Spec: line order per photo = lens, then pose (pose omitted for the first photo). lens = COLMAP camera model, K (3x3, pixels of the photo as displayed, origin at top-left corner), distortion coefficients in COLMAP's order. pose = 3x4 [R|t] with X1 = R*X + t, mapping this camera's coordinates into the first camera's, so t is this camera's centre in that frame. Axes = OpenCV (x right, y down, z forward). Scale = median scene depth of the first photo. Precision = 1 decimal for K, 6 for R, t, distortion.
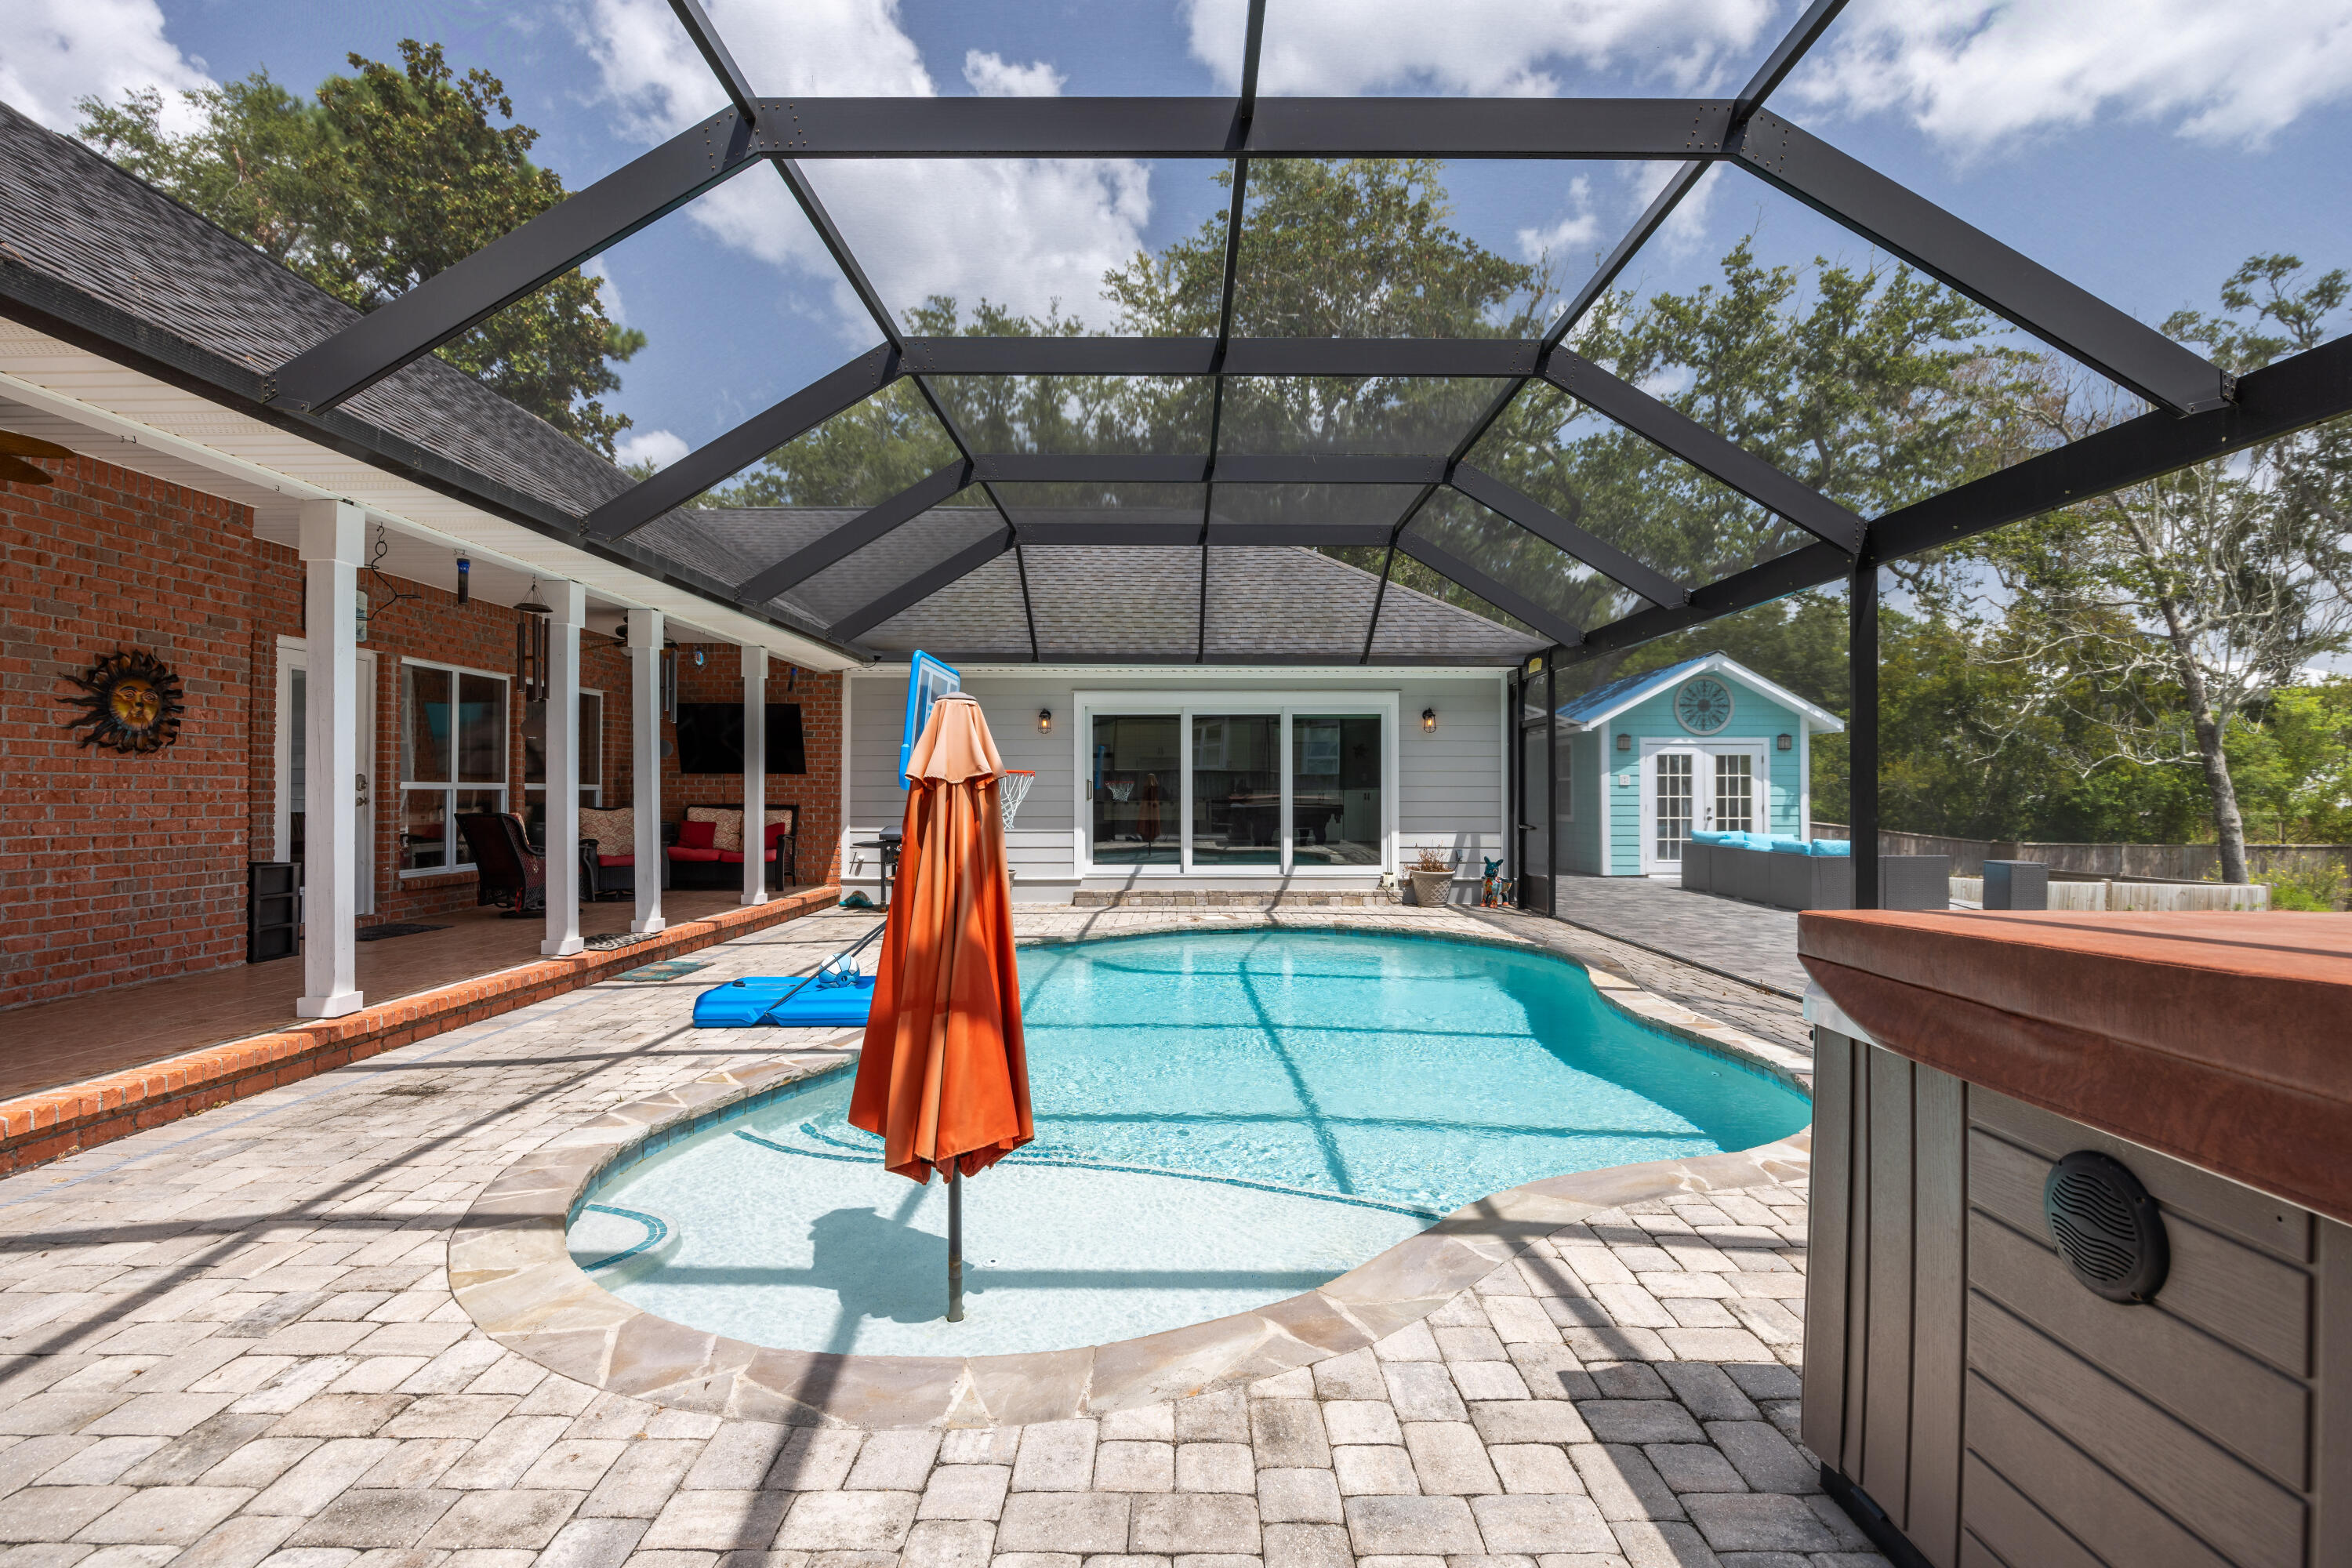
lens RADIAL K [[1063.0, 0, 1188.9], [0, 1063.0, 780.8], [0, 0, 1]] dist [-0.015544, 0.002491]
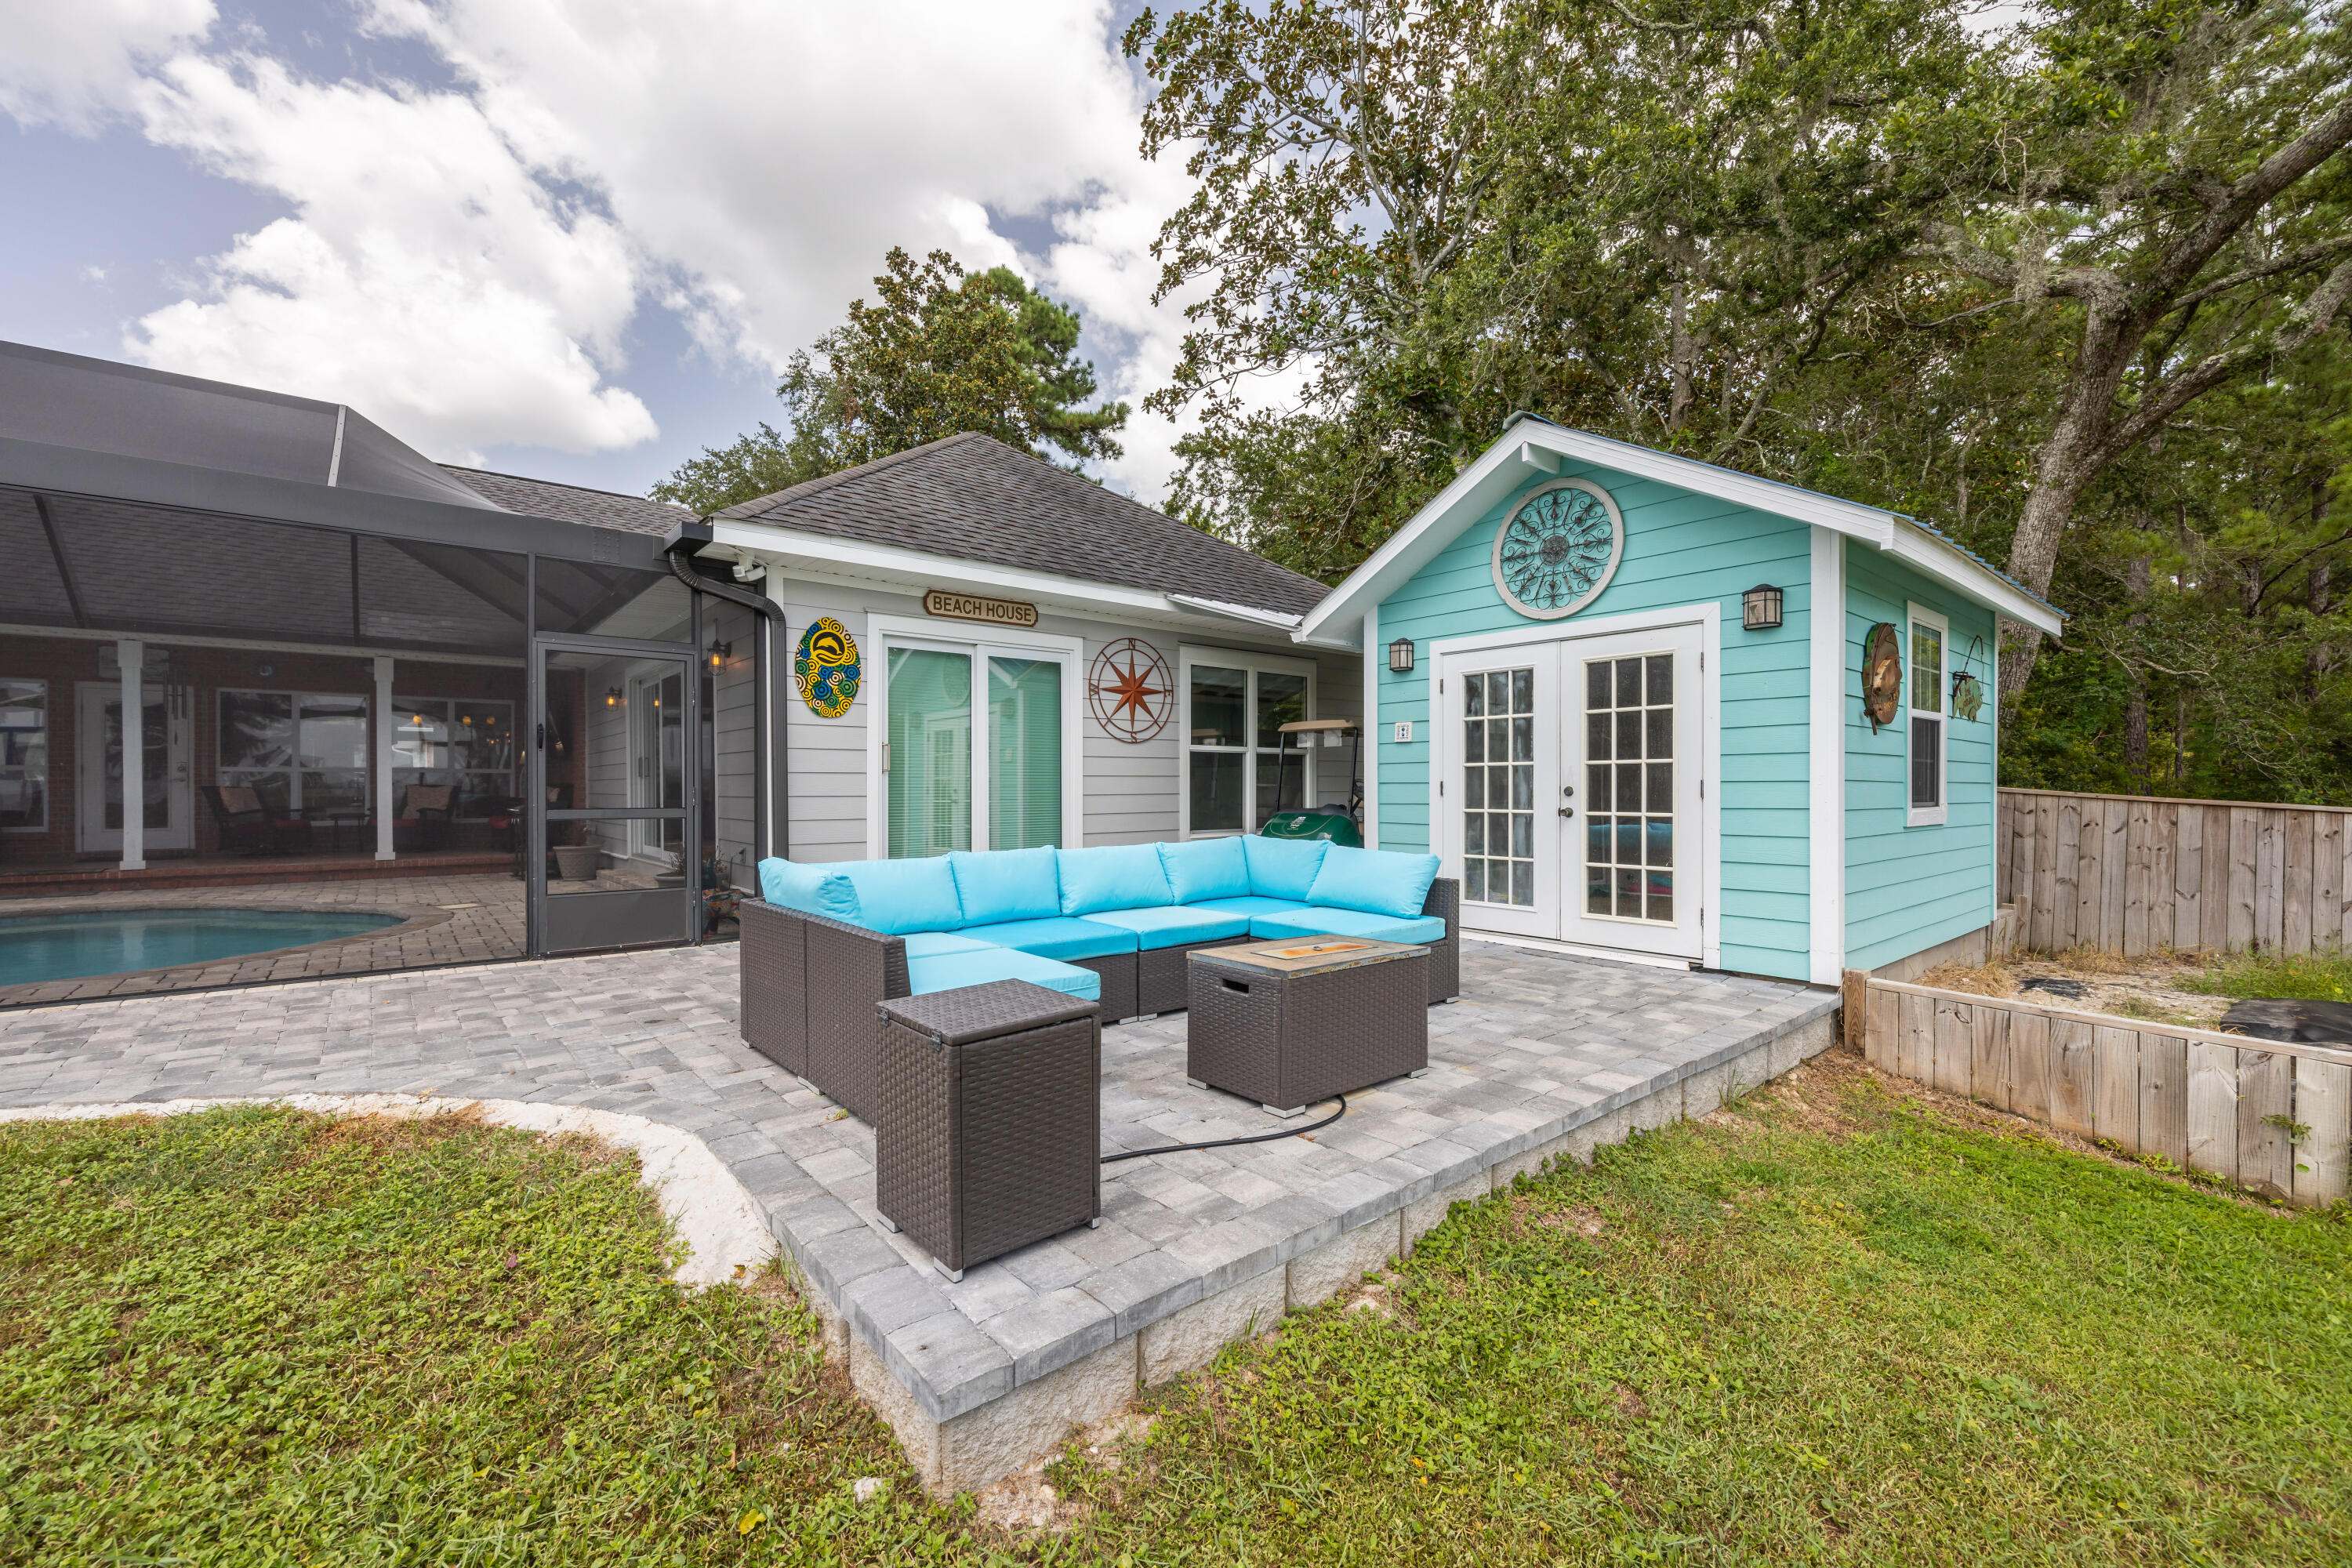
lens RADIAL K [[945.4, 0, 1168.0], [0, 945.4, 797.4], [0, 0, 1]] dist [-0.000361, -0.000125]
pose [[0.645884, 0.006310, -0.763410, 0.879846], [0.010638, 0.999794, 0.017265, 0.027035], [0.763362, -0.019272, 0.645684, 0.817329]]
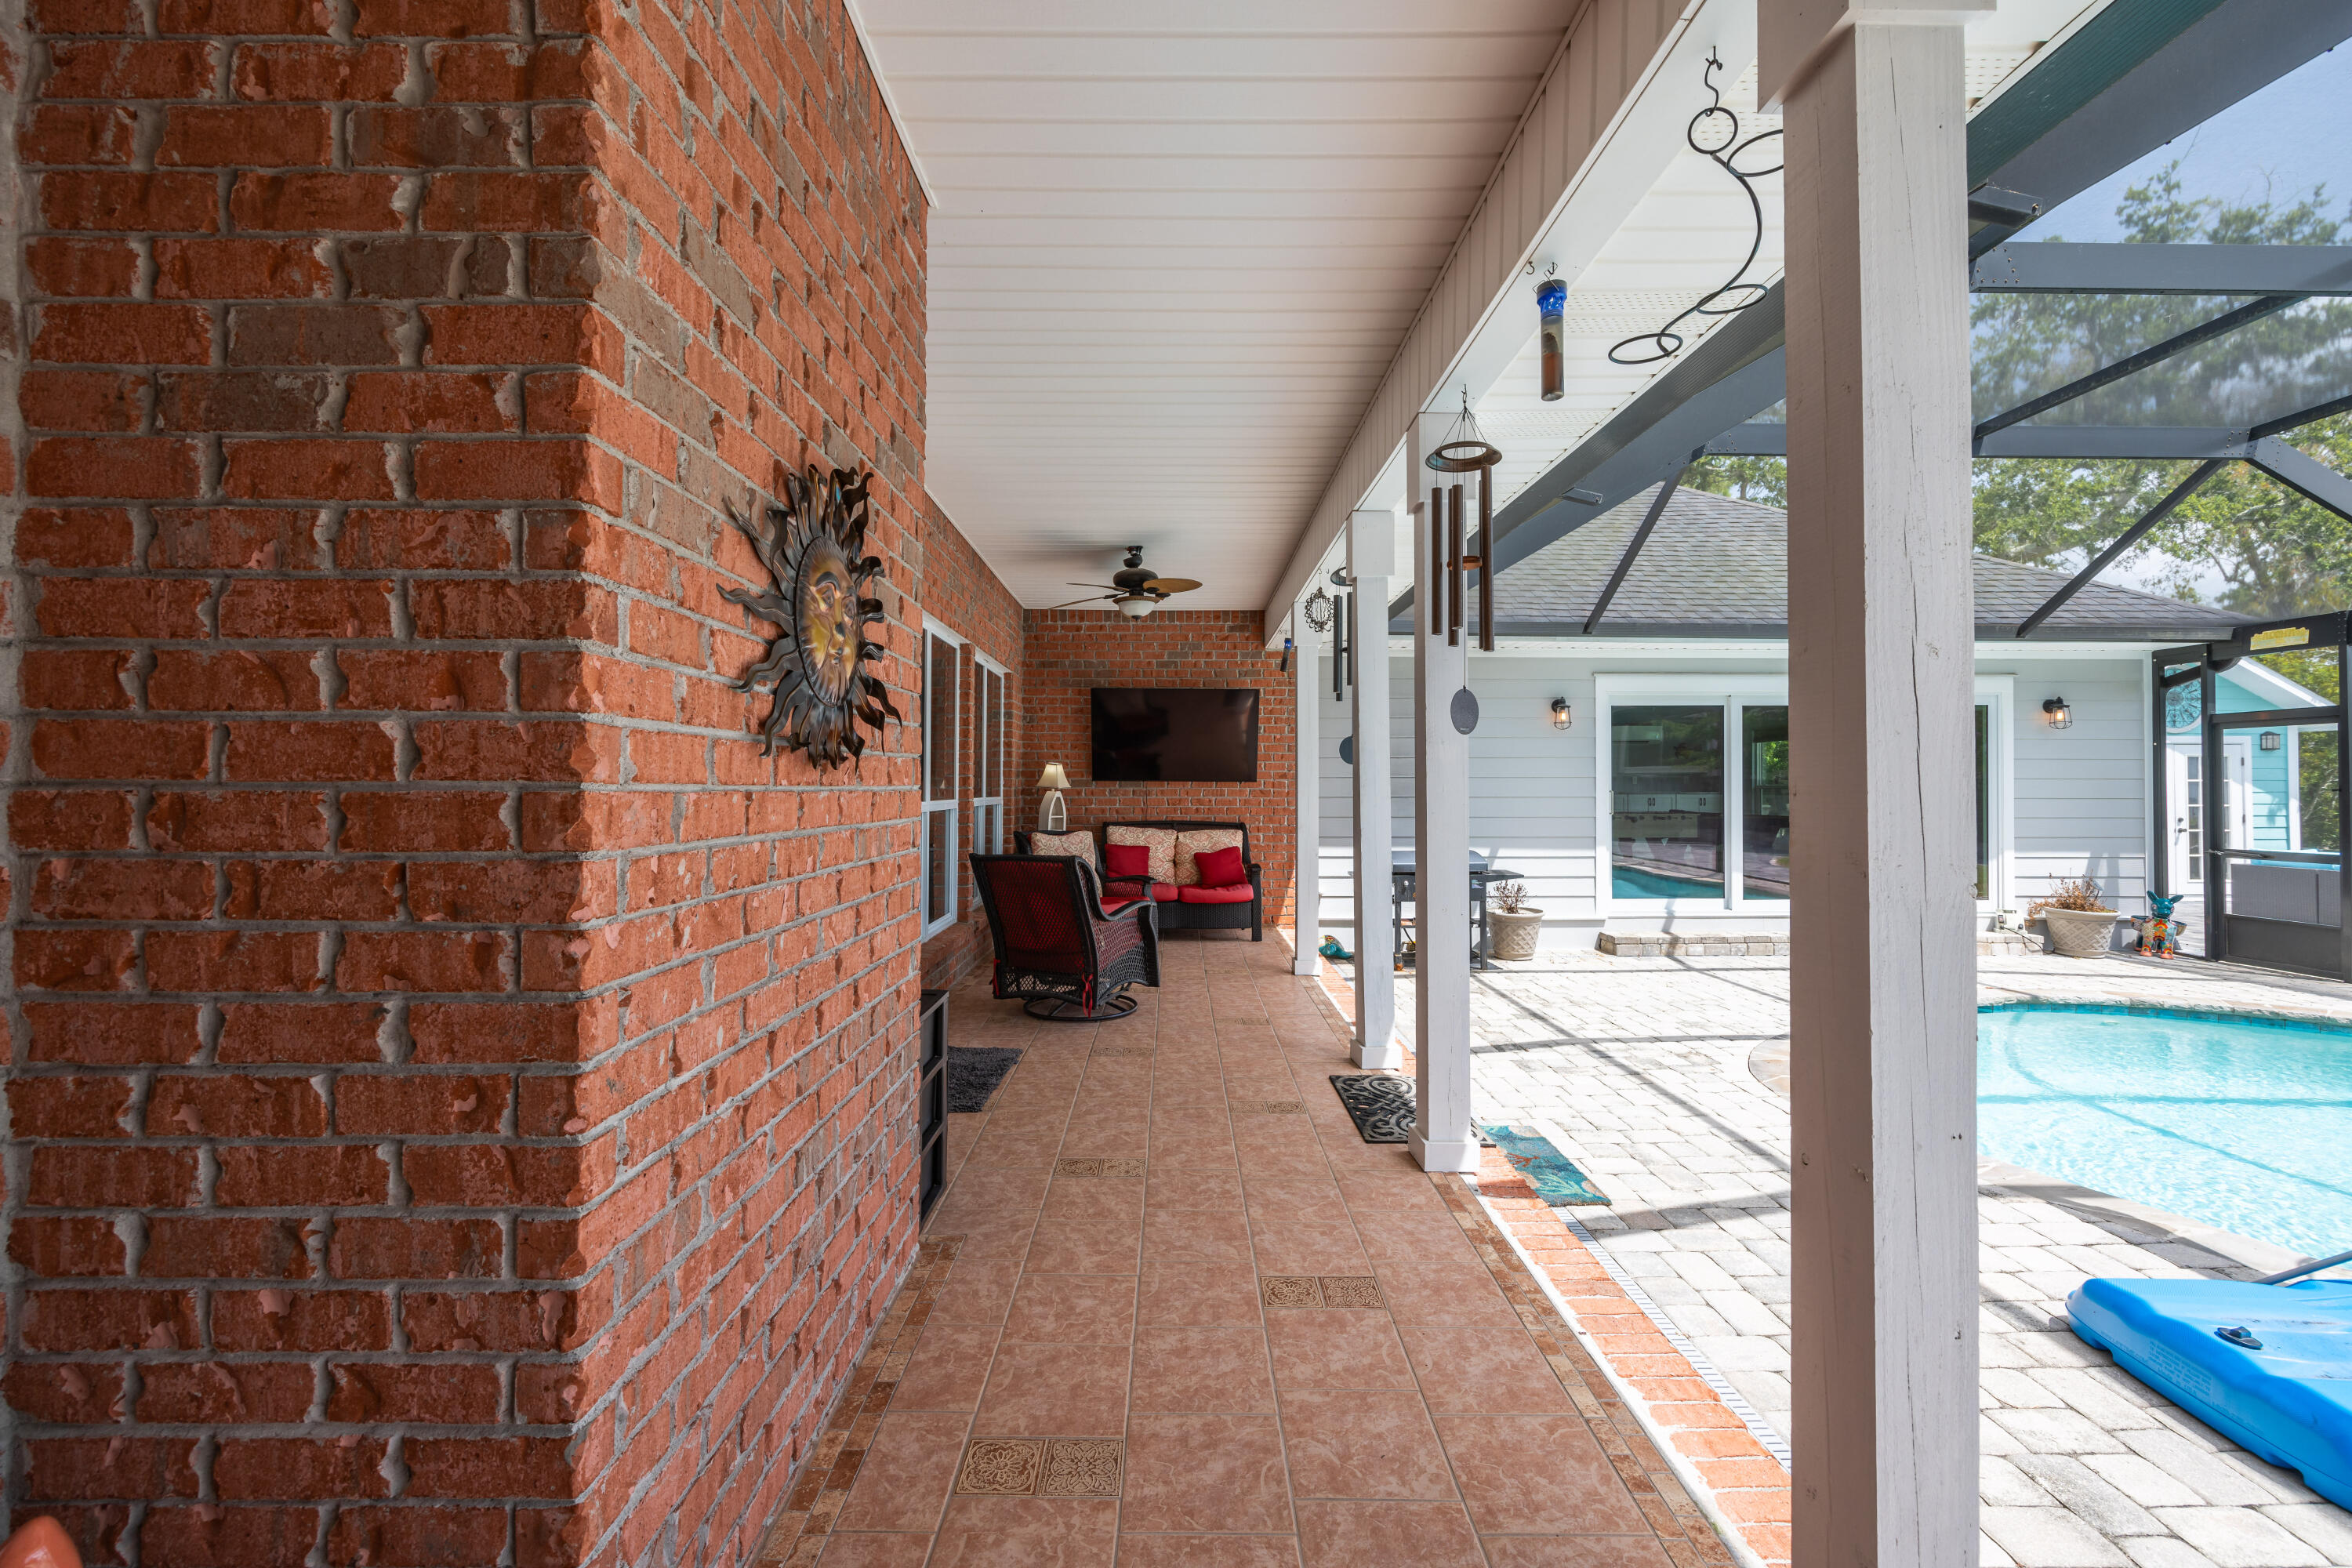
lens RADIAL K [[945.4, 0, 1180.8], [0, 945.4, 775.4], [0, 0, 1]] dist [-0.000361, -0.000125]
pose [[0.999951, 0.000296, 0.009939, -0.418791], [-0.000267, 0.999996, -0.002960, -0.009166], [-0.009940, 0.002958, 0.999946, 0.319057]]
